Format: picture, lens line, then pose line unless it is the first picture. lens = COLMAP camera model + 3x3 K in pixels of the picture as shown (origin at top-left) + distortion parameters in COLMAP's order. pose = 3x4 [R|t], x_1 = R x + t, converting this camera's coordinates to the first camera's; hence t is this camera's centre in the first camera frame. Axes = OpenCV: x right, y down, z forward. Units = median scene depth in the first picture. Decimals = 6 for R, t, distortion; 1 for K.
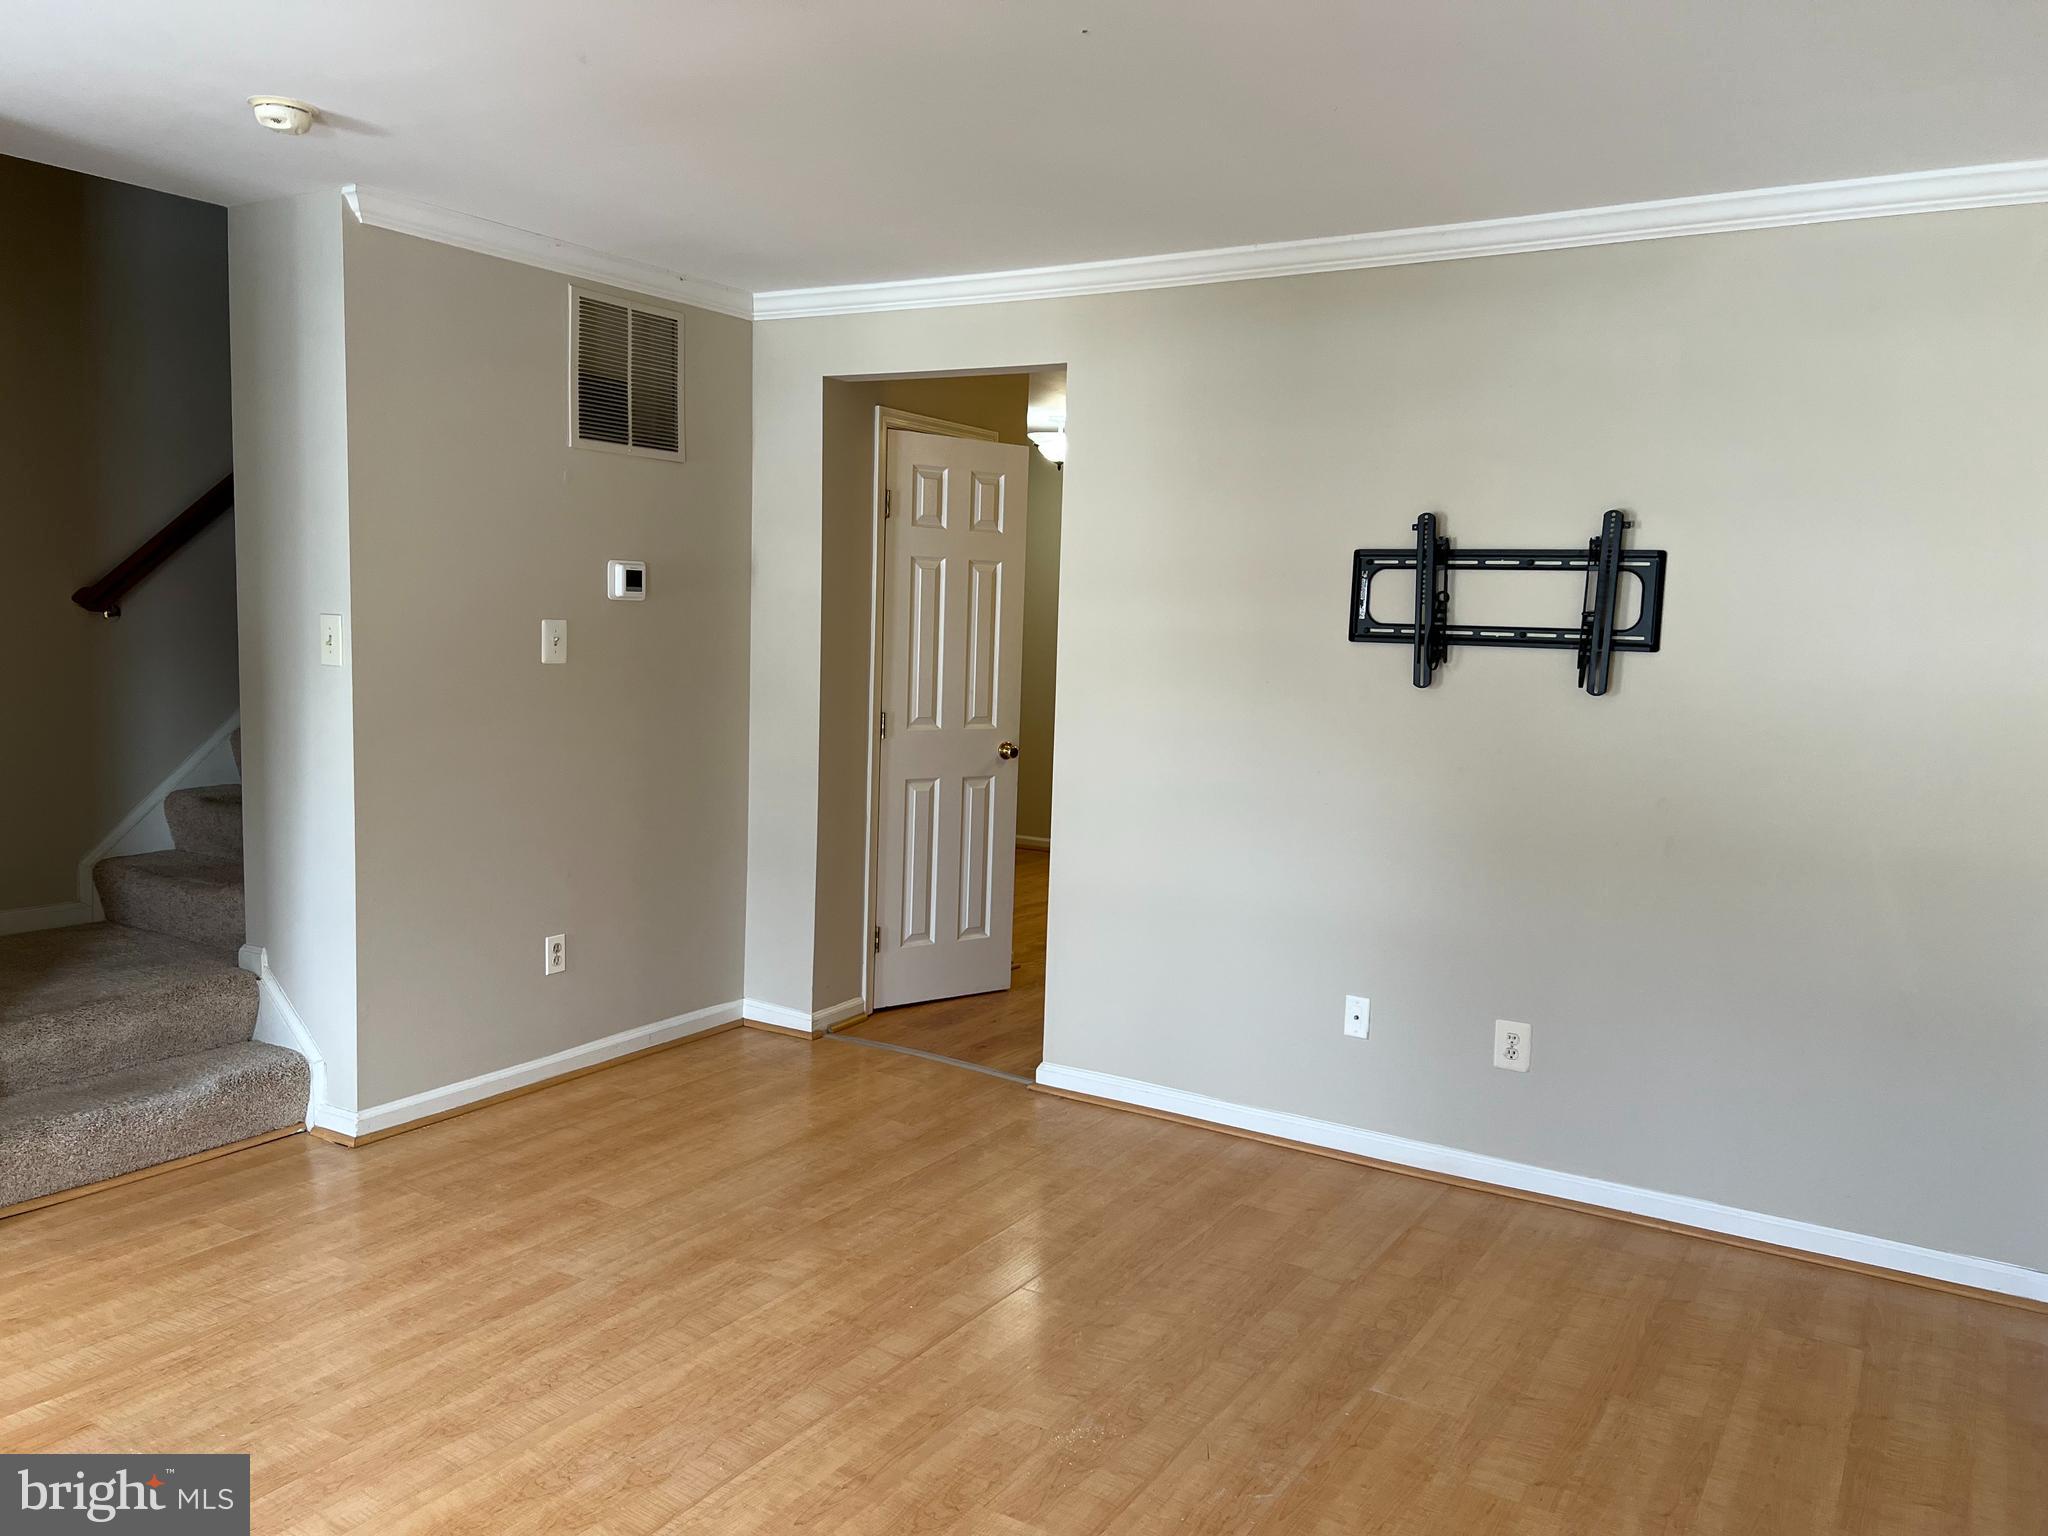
lens RADIAL K [[1560.2, 0, 1018.7], [0, 1560.2, 776.8], [0, 0, 1]] dist [0.087972, -0.117449]
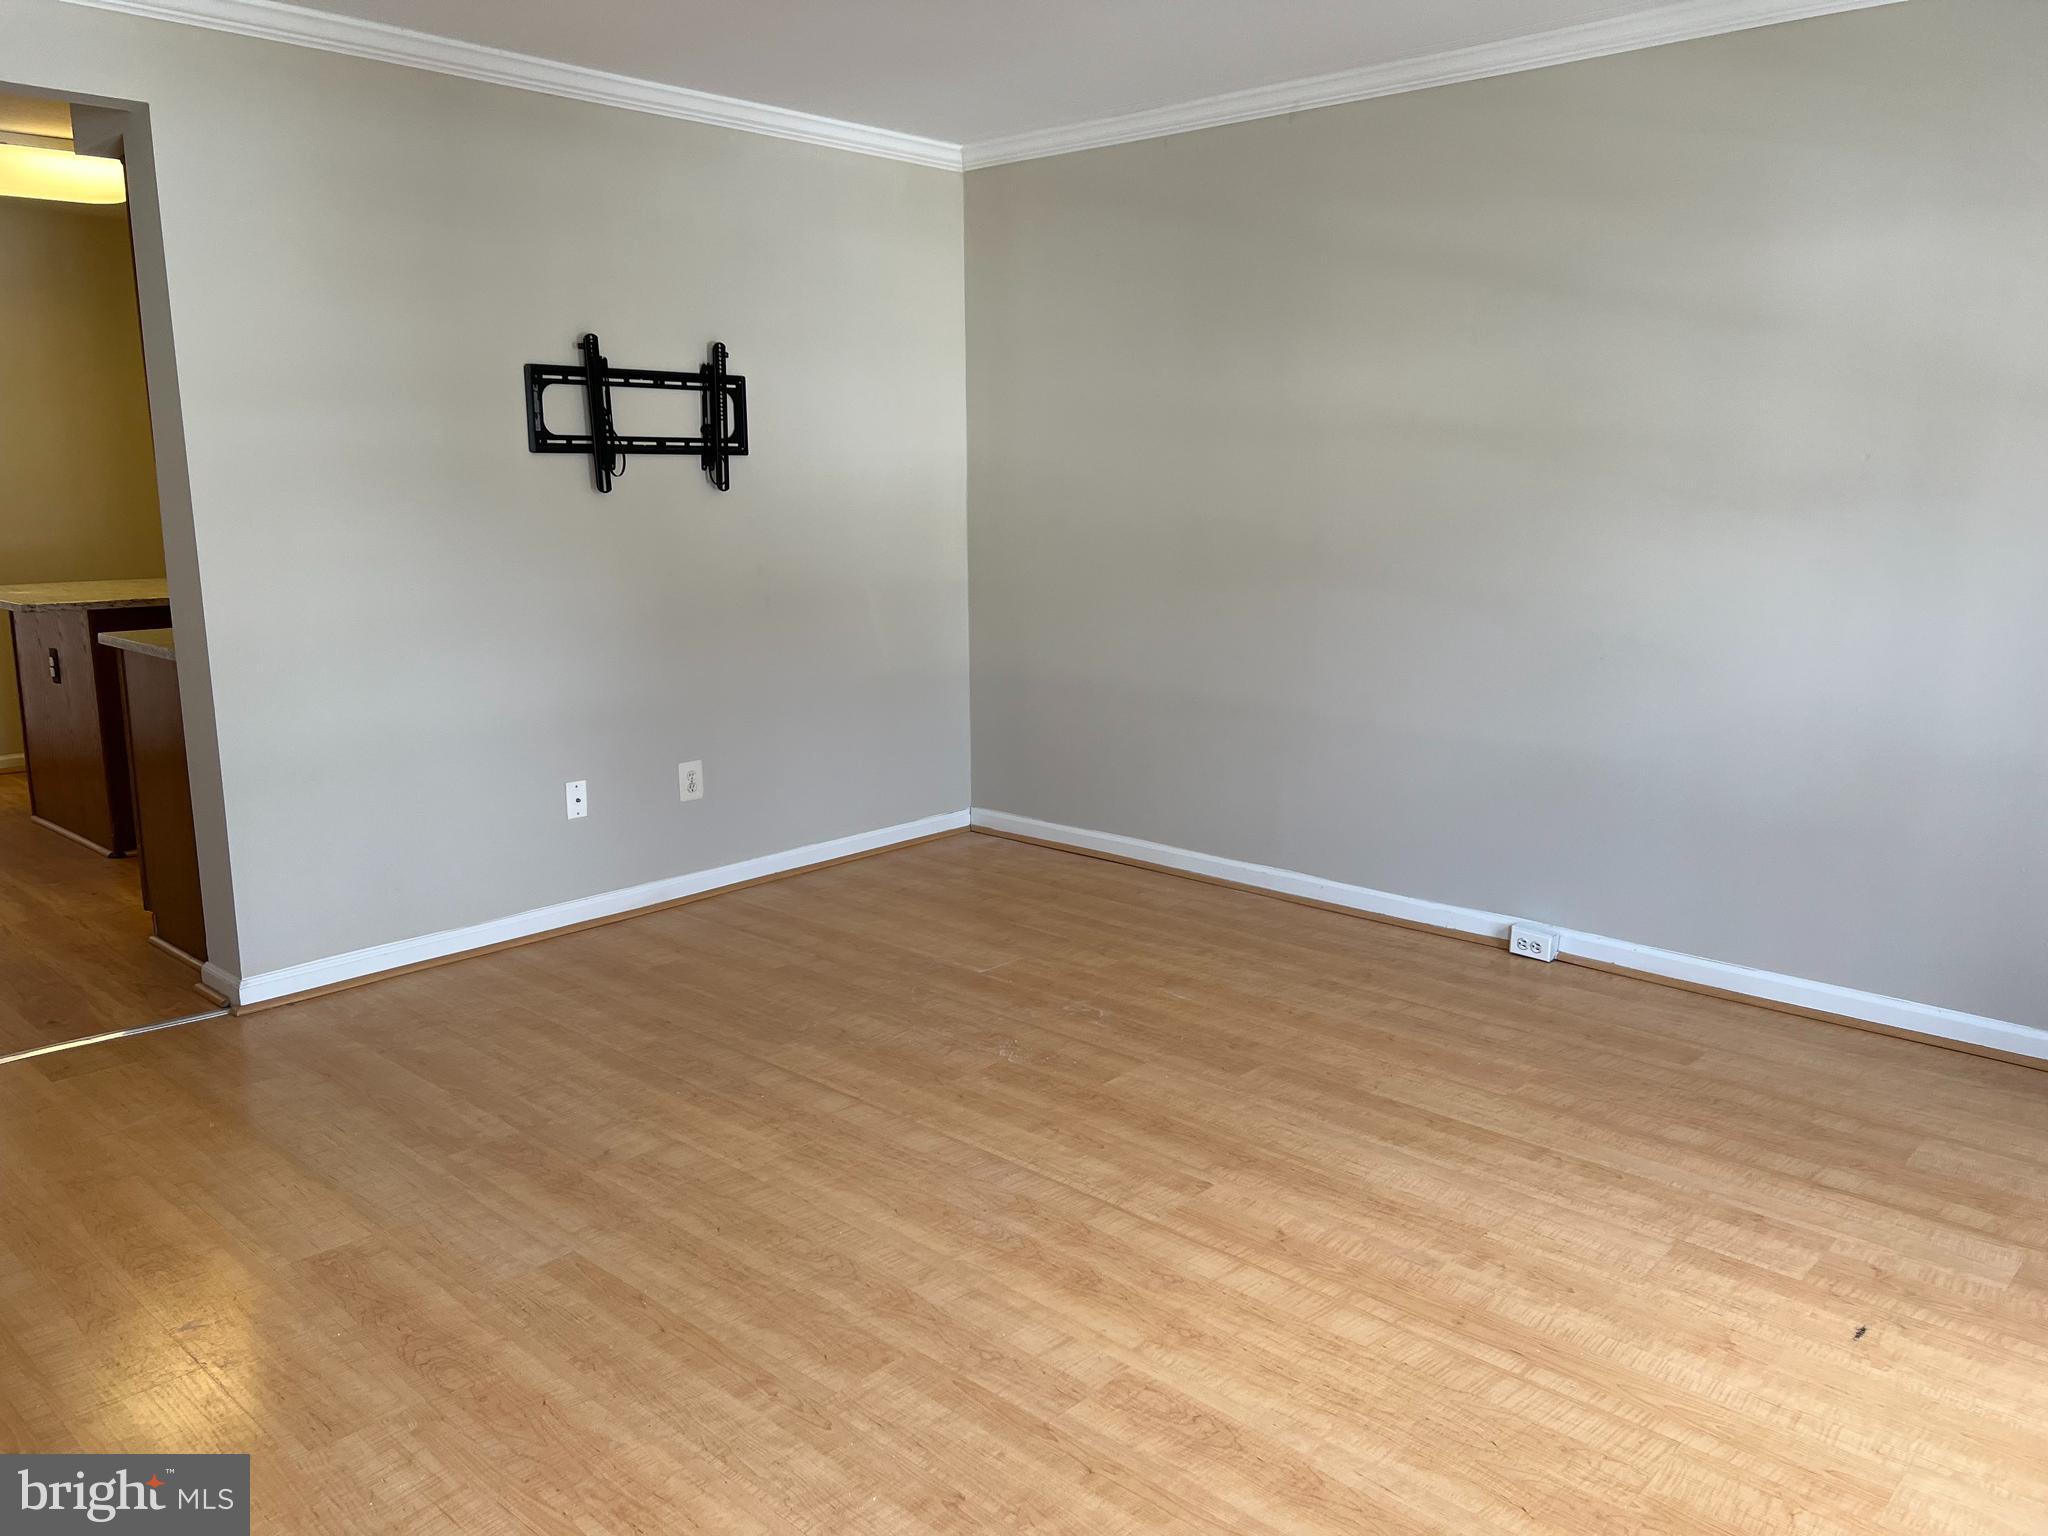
lens RADIAL K [[1543.9, 0, 1037.3], [0, 1543.9, 765.4], [0, 0, 1]] dist [0.094104, -0.112588]
pose [[0.173499, -0.216148, 0.960822, -0.842058], [0.114641, 0.973418, 0.198281, -0.054610], [-0.978139, 0.075748, 0.193666, 0.512702]]
